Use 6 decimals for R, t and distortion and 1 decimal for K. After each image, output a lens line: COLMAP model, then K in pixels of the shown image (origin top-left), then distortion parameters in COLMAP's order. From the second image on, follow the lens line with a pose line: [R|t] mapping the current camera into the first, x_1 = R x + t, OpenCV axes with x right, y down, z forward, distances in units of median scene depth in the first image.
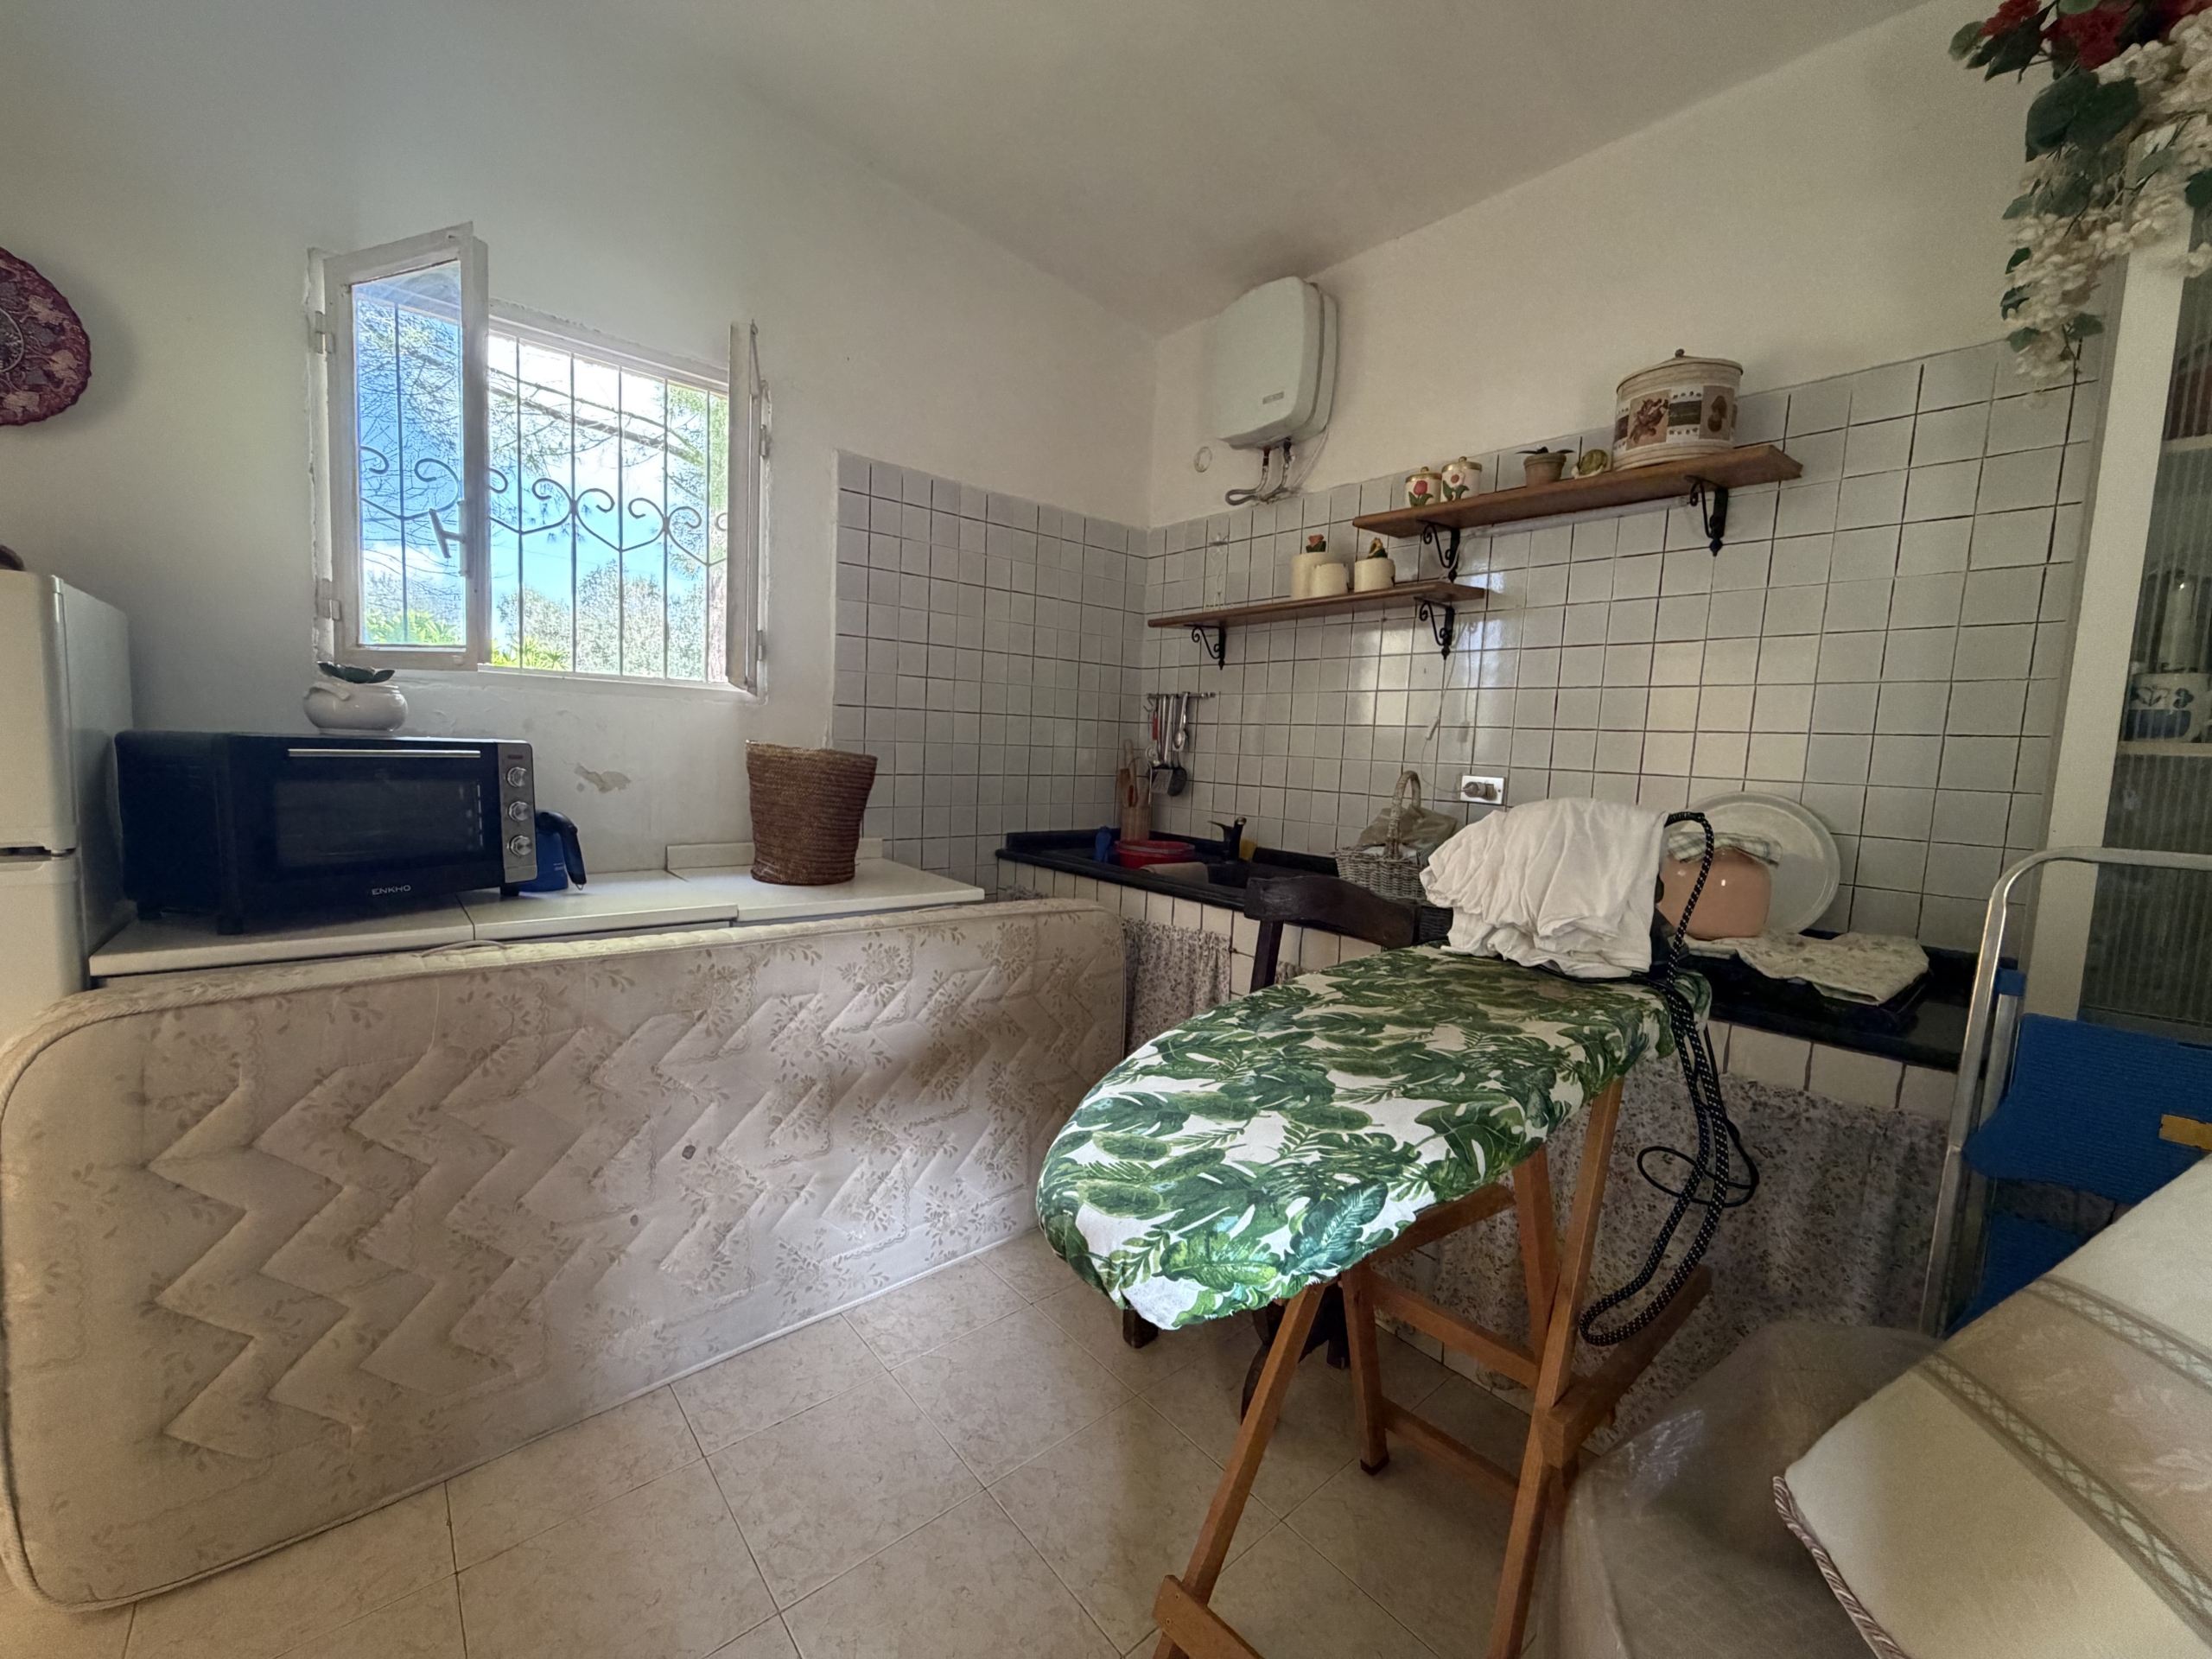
lens RADIAL K [[888.1, 0, 1096.4], [0, 888.1, 826.9], [0, 0, 1]] dist [0.003148, -0.000828]
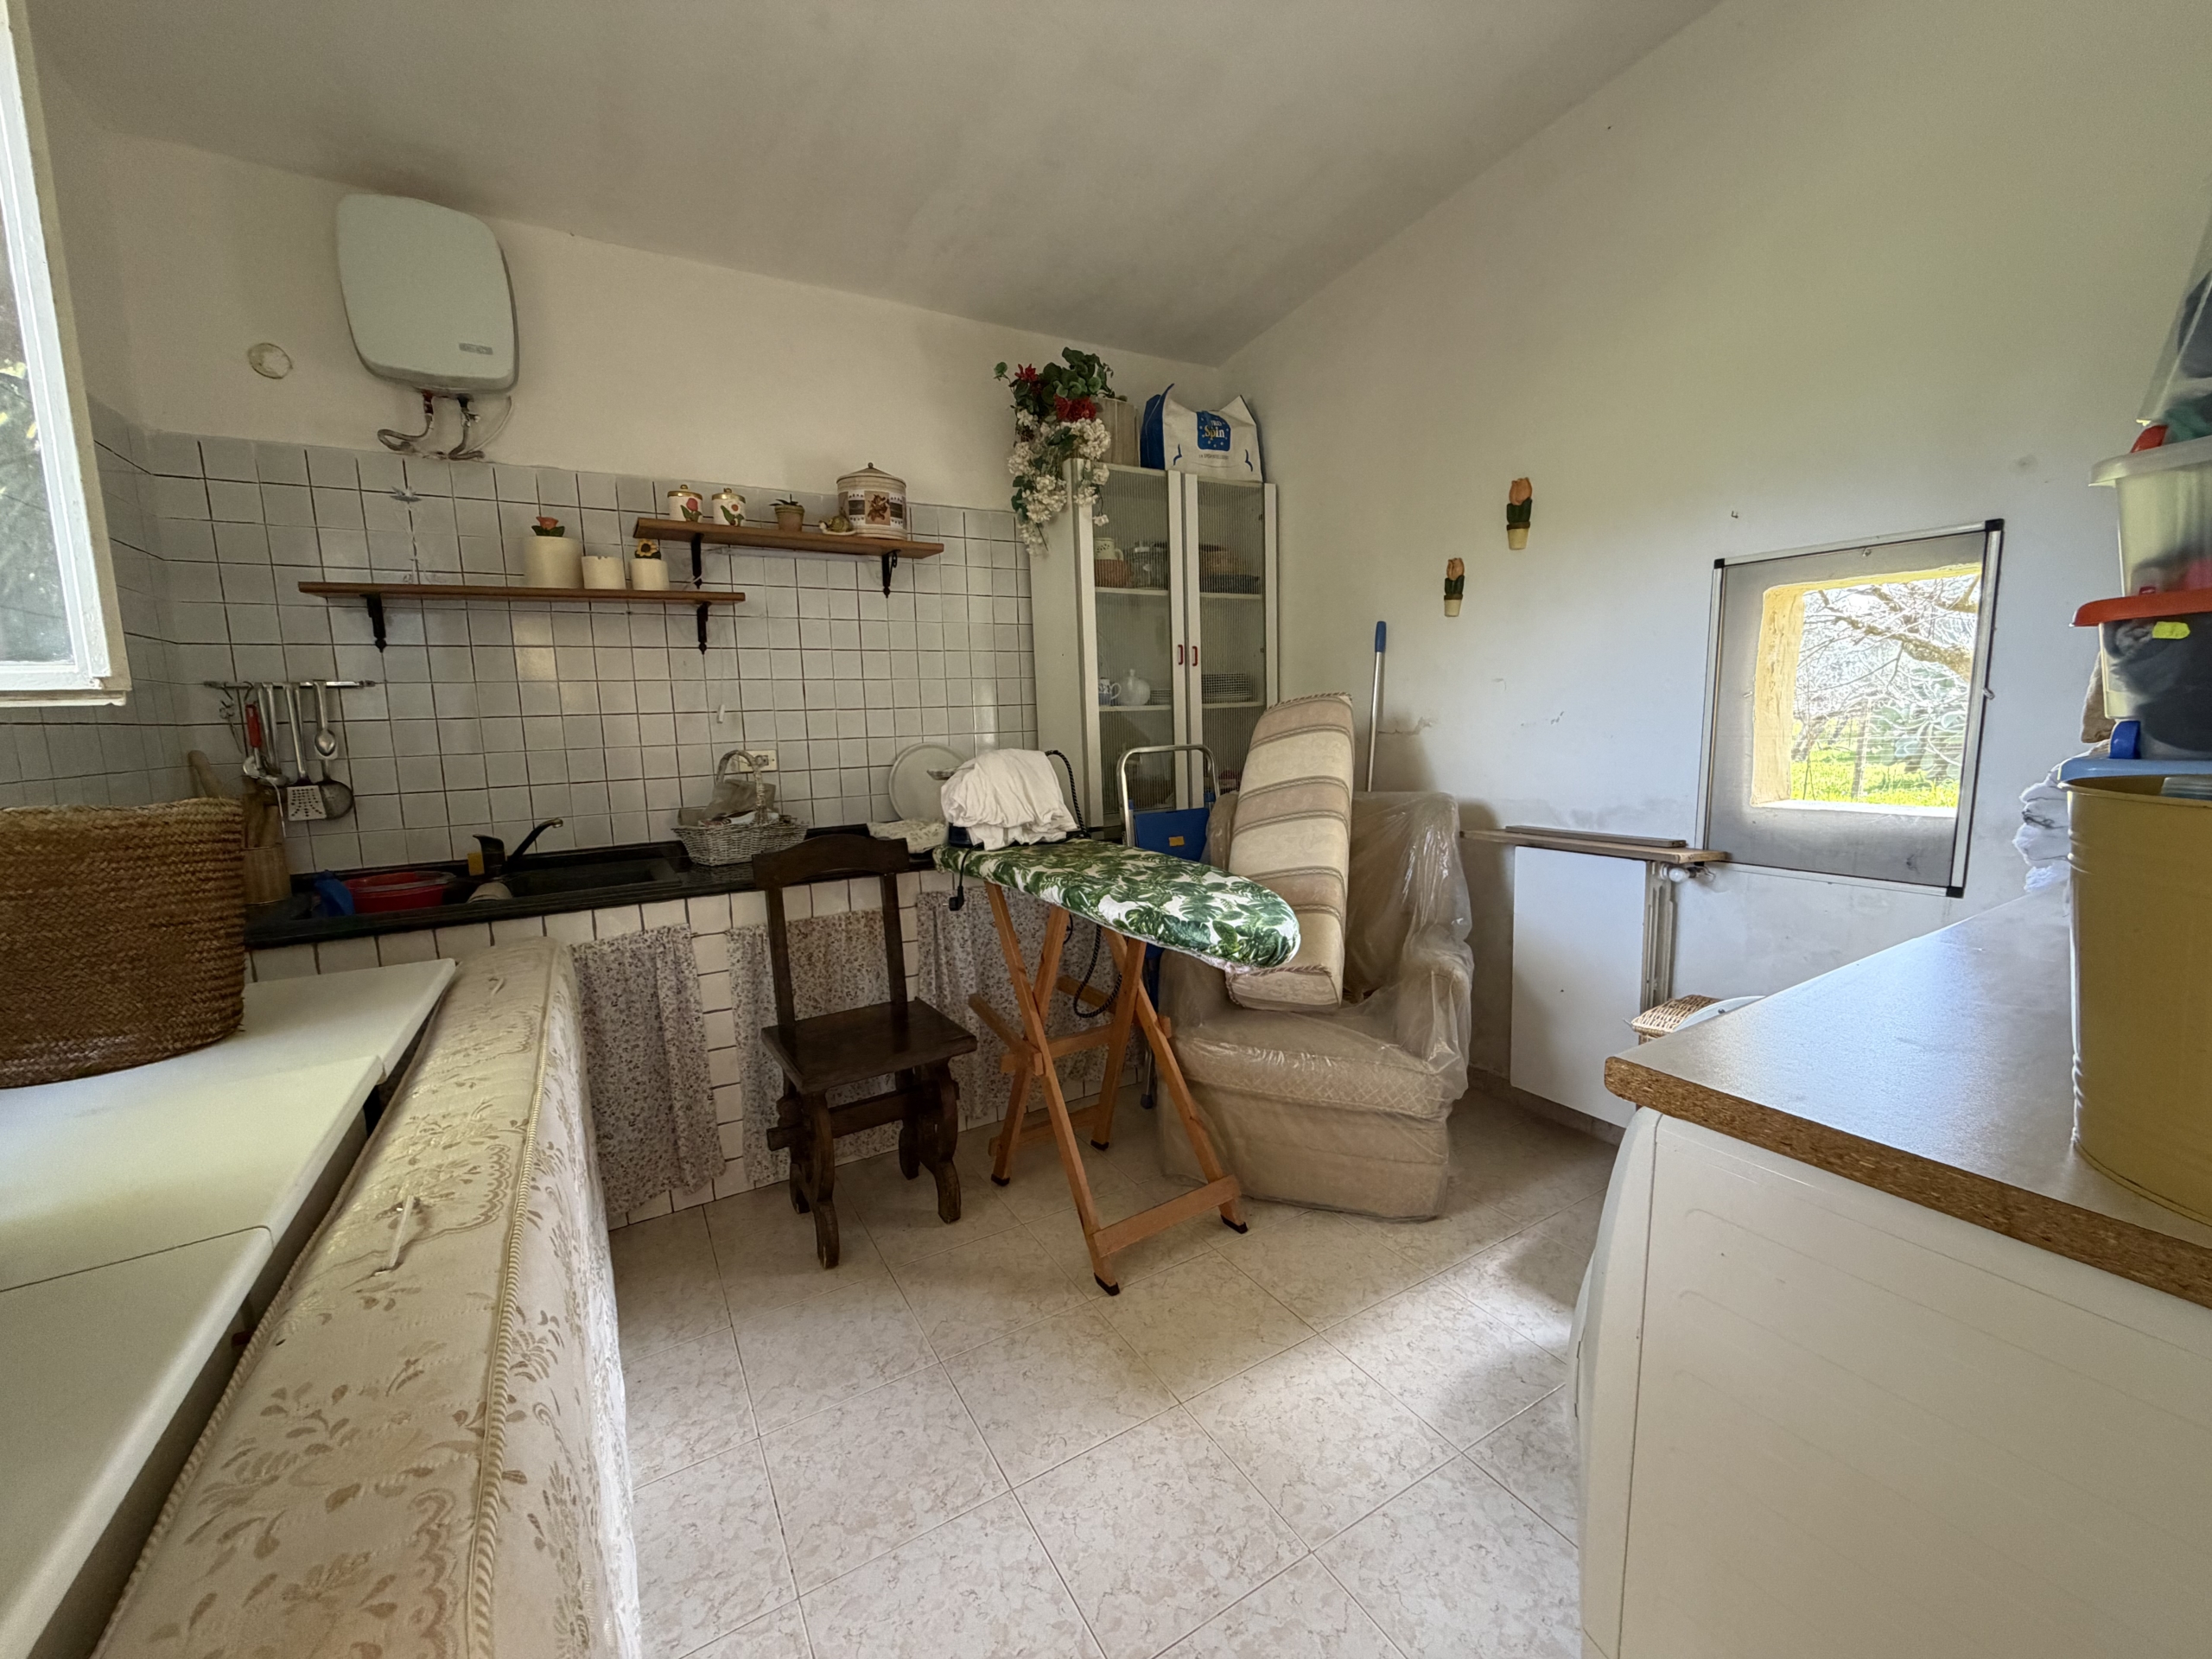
lens RADIAL K [[888.1, 0, 1101.4], [0, 888.1, 833.8], [0, 0, 1]] dist [0.003148, -0.000828]
pose [[0.163877, -0.178472, 0.970202, -0.727502], [0.134525, 0.978354, 0.157248, -0.075029], [-0.977265, 0.104747, 0.184339, 0.314433]]
